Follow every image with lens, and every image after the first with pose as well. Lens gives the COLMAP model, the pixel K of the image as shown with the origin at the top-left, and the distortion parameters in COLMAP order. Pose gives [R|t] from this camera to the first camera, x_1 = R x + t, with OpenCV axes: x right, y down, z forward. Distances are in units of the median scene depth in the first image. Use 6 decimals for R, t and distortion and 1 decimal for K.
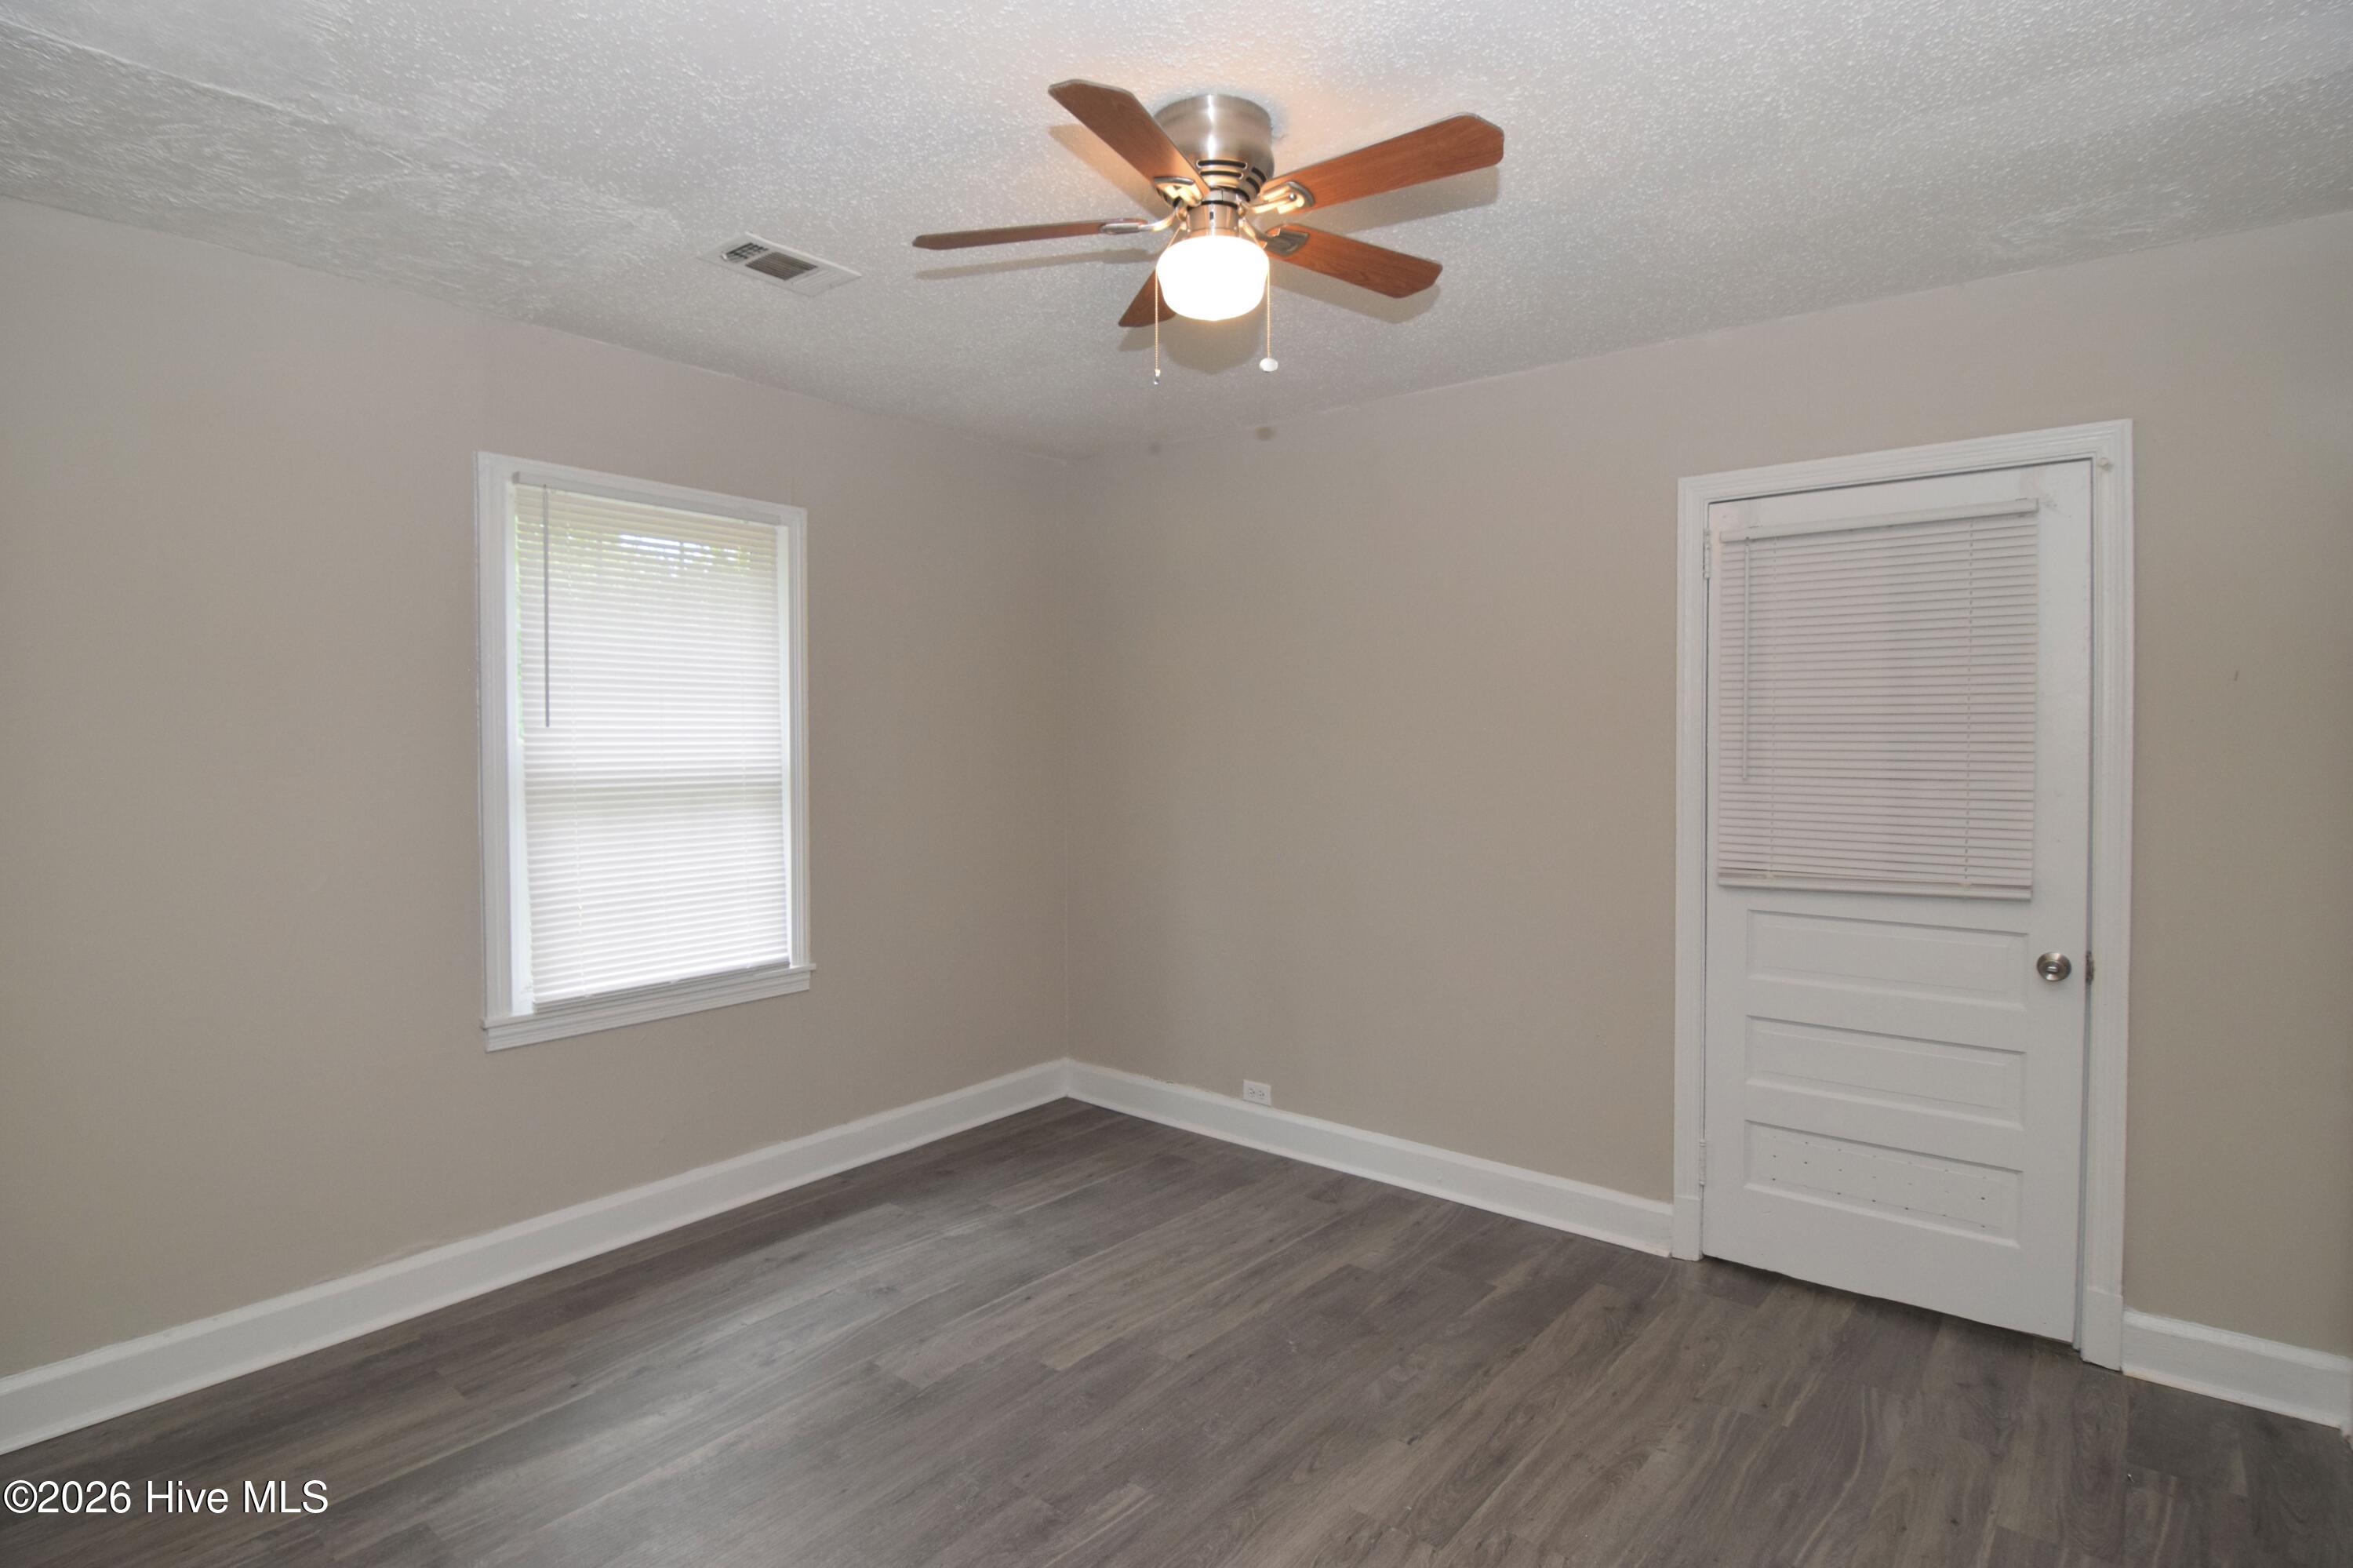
lens RADIAL K [[1178.0, 0, 1161.3], [0, 1178.0, 770.1], [0, 0, 1]] dist [-0.000997, -0.014755]
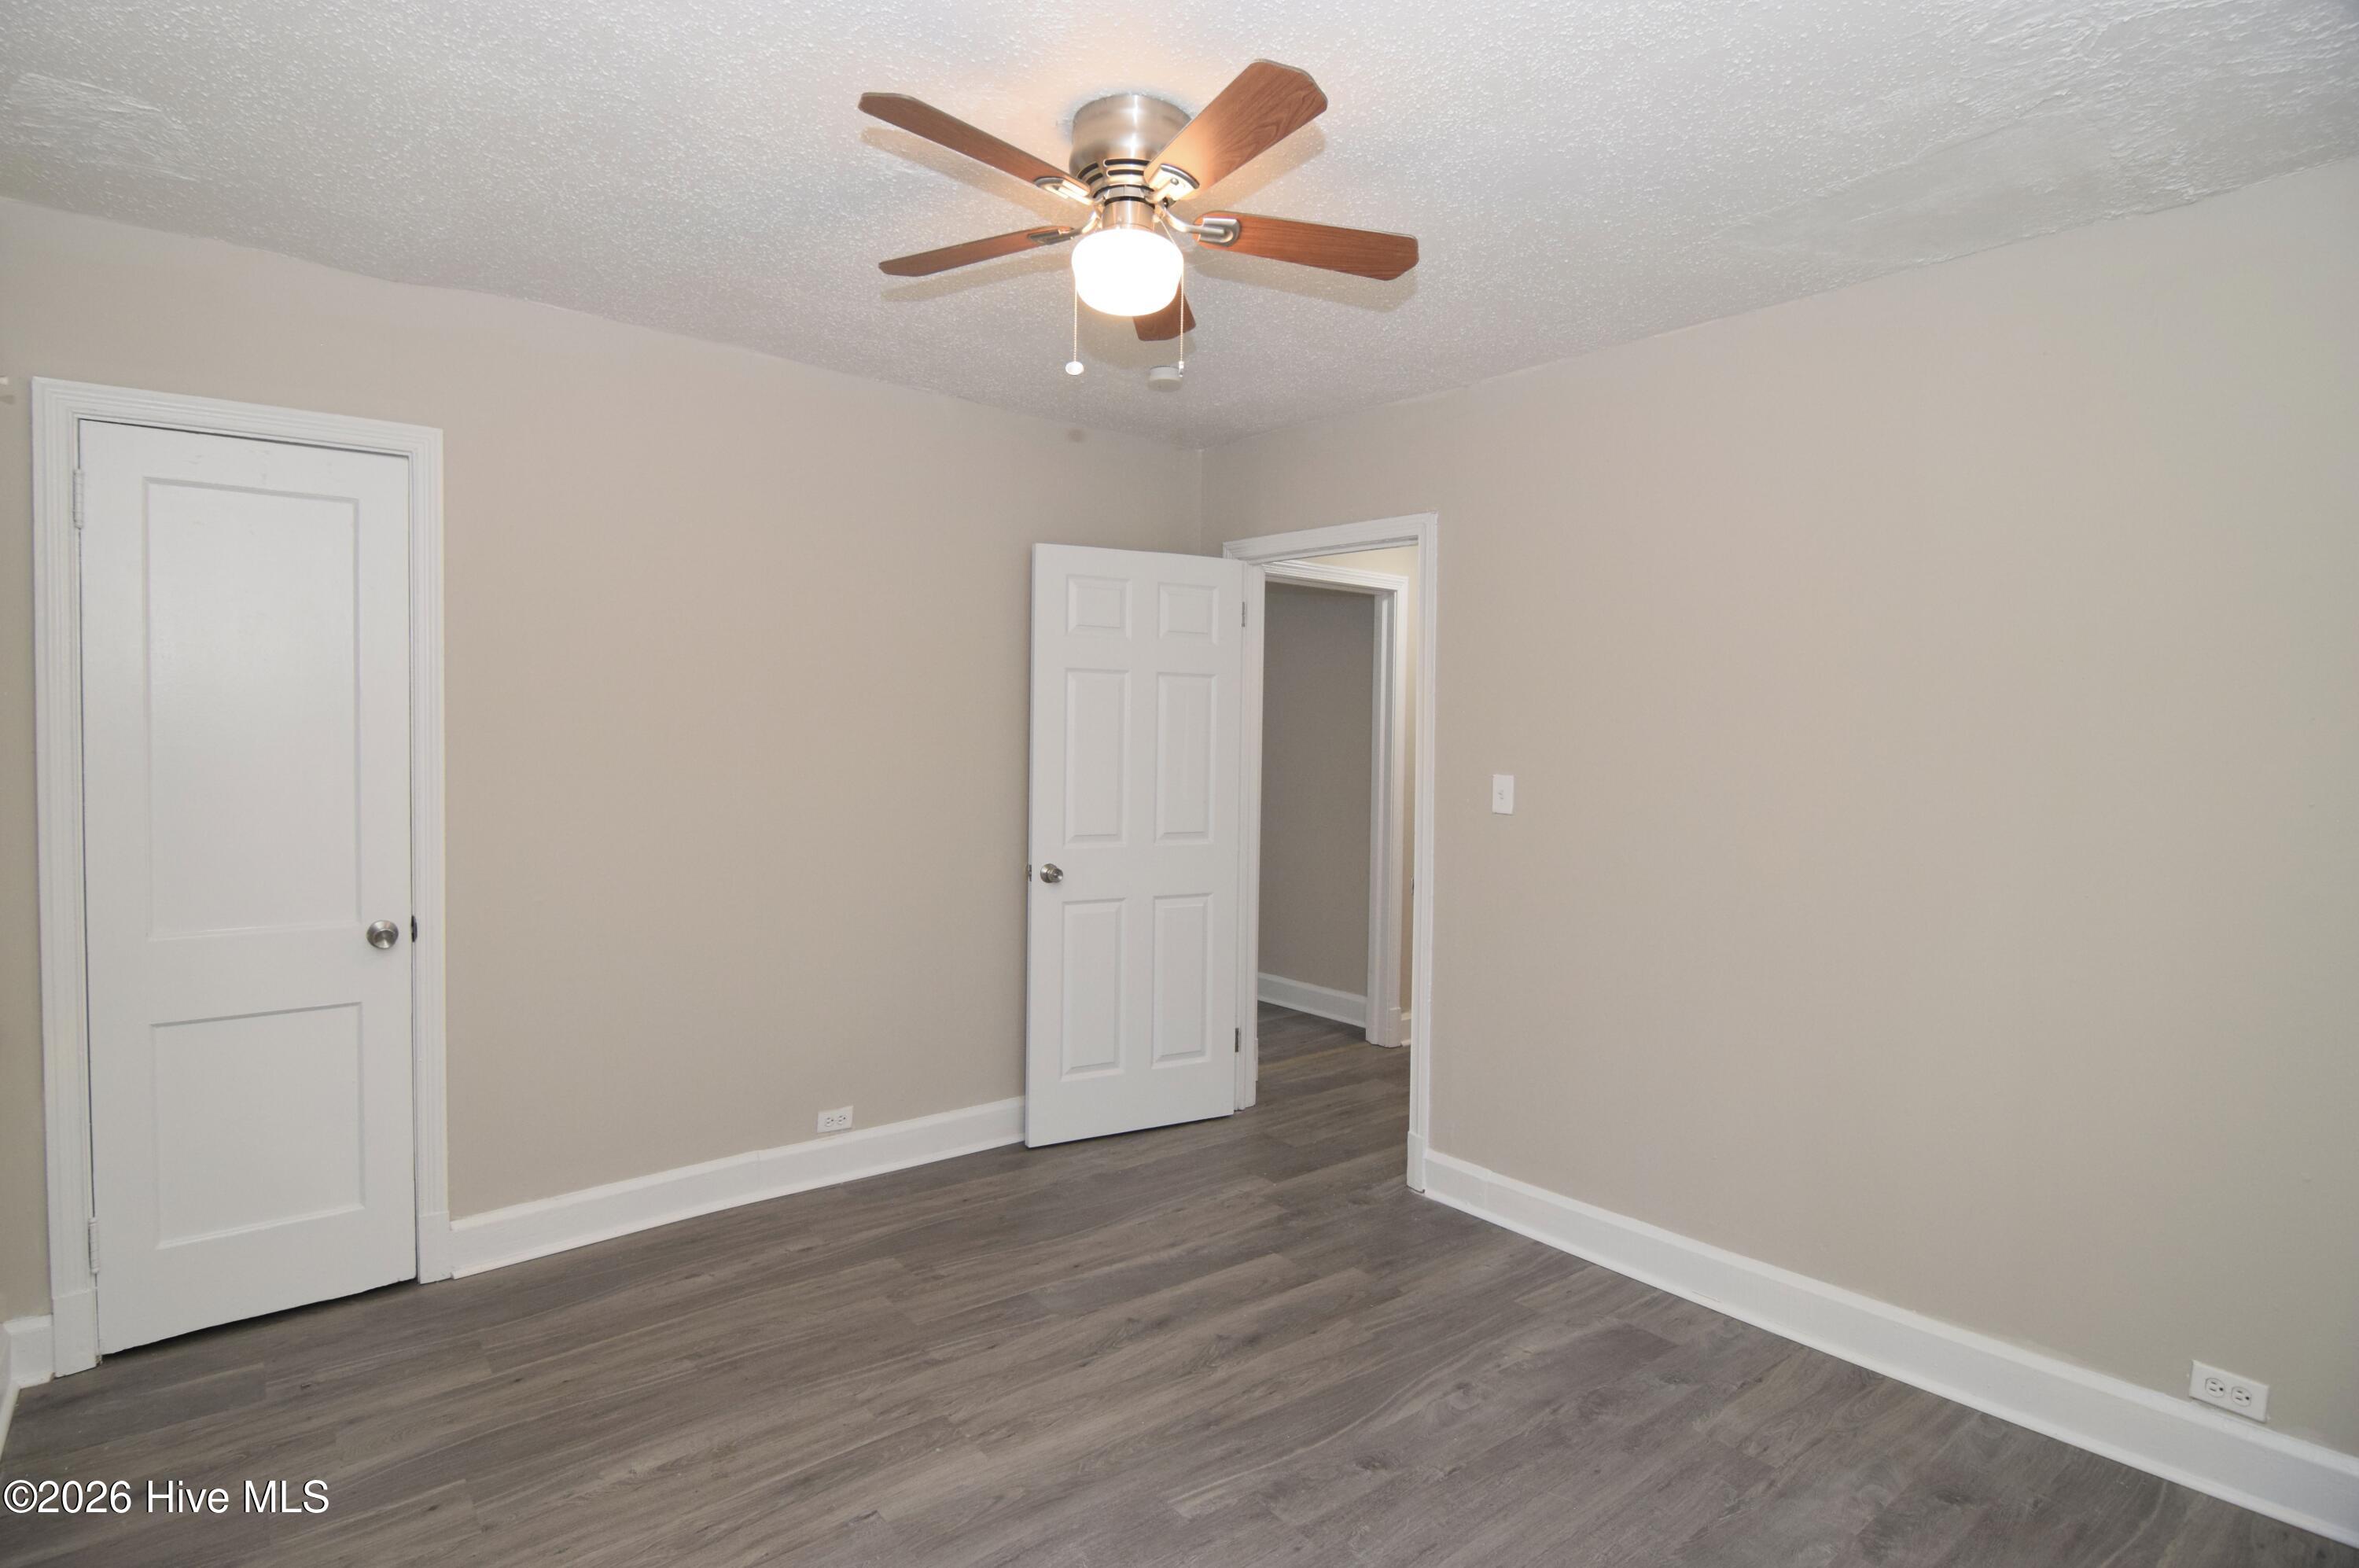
lens RADIAL K [[1181.0, 0, 1164.3], [0, 1181.0, 770.1], [0, 0, 1]] dist [-0.000997, -0.014755]
pose [[-0.982229, -0.020200, 0.186594, -0.175088], [-0.008354, 0.997911, 0.064058, -0.059238], [-0.187498, 0.061361, -0.980347, 1.922585]]
